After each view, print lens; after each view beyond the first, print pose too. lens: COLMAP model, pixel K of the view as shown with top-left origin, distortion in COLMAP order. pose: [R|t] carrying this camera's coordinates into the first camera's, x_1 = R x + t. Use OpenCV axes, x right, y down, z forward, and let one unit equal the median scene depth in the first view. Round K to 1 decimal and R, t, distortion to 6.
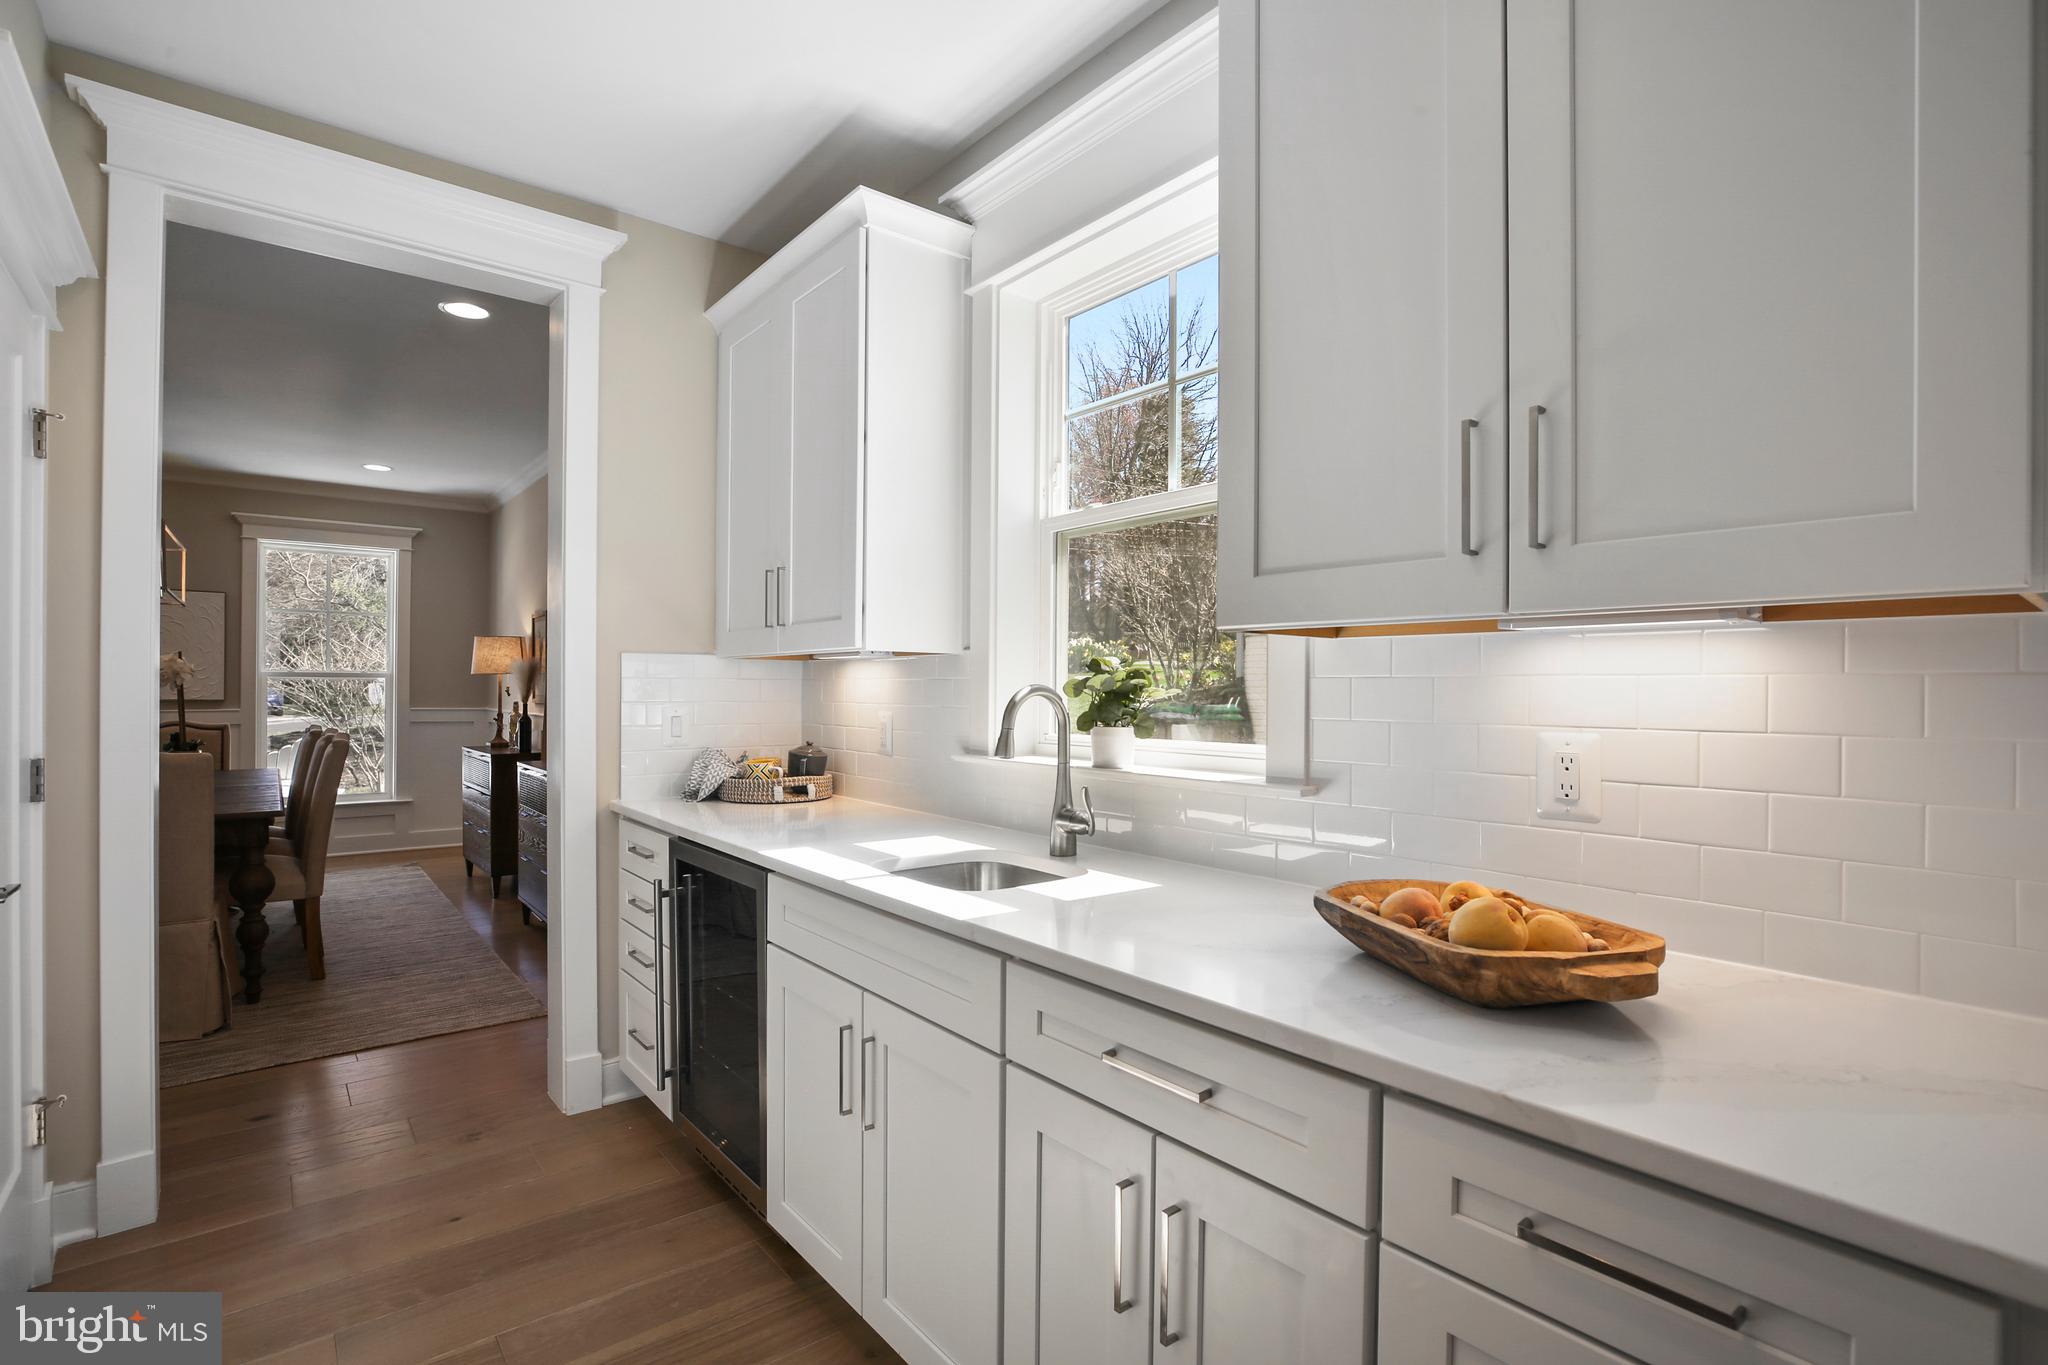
lens RADIAL K [[958.8, 0, 1028.7], [0, 958.8, 684.8], [0, 0, 1]] dist [-0.021568, 0.001205]
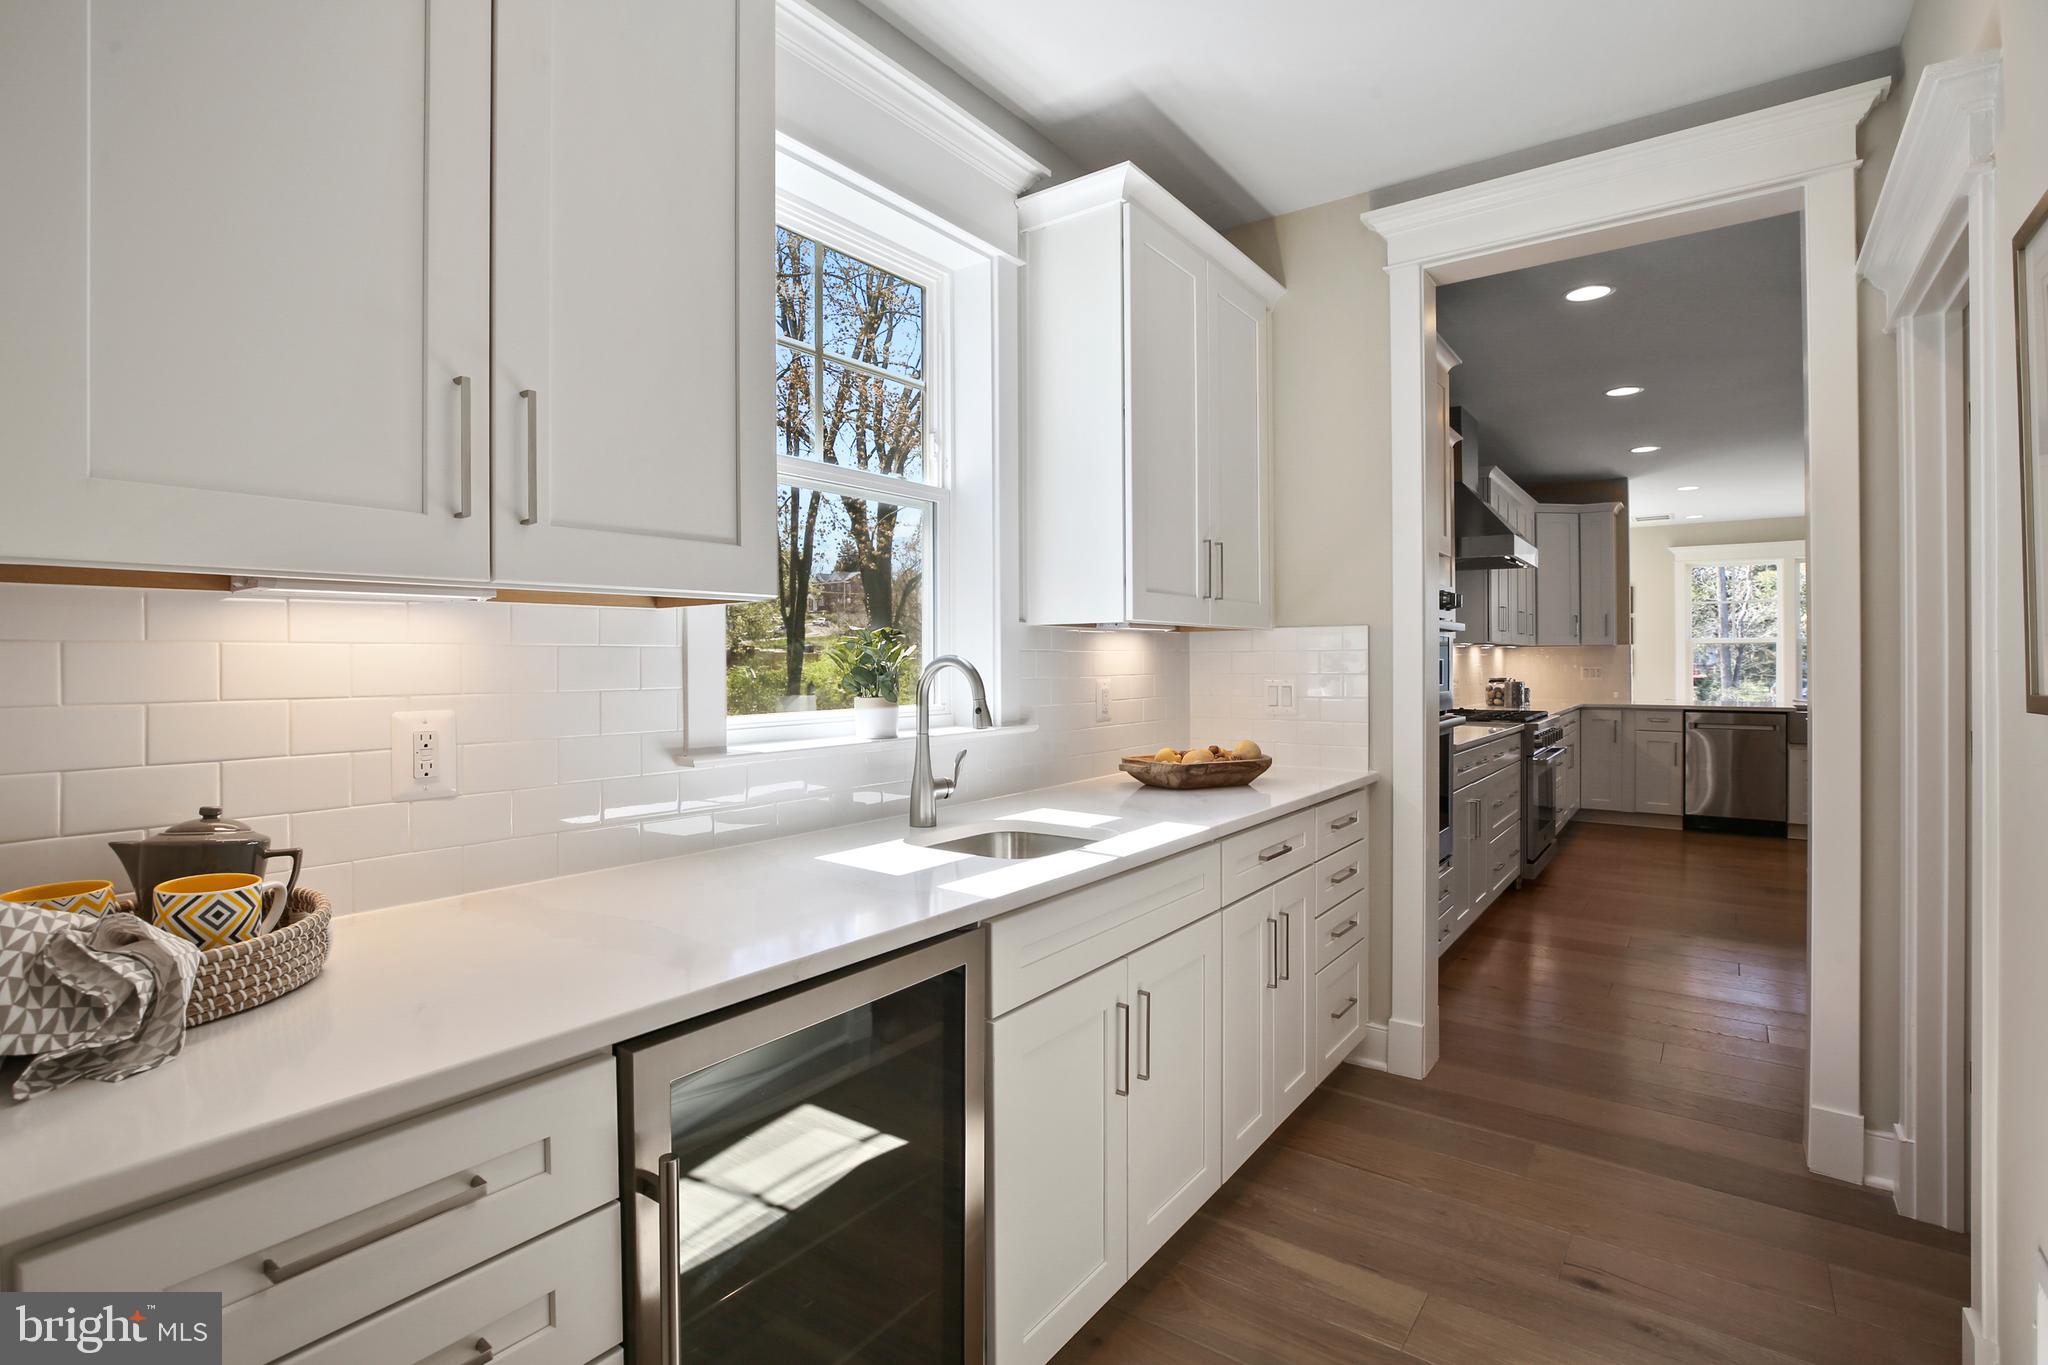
lens RADIAL K [[958.8, 0, 1029.8], [0, 958.8, 666.1], [0, 0, 1]] dist [-0.021568, 0.001205]
pose [[-0.239325, -0.003840, 0.970932, -0.954487], [0.007115, 0.999958, 0.005708, 0.007632], [-0.970913, 0.008274, -0.239288, 1.140174]]
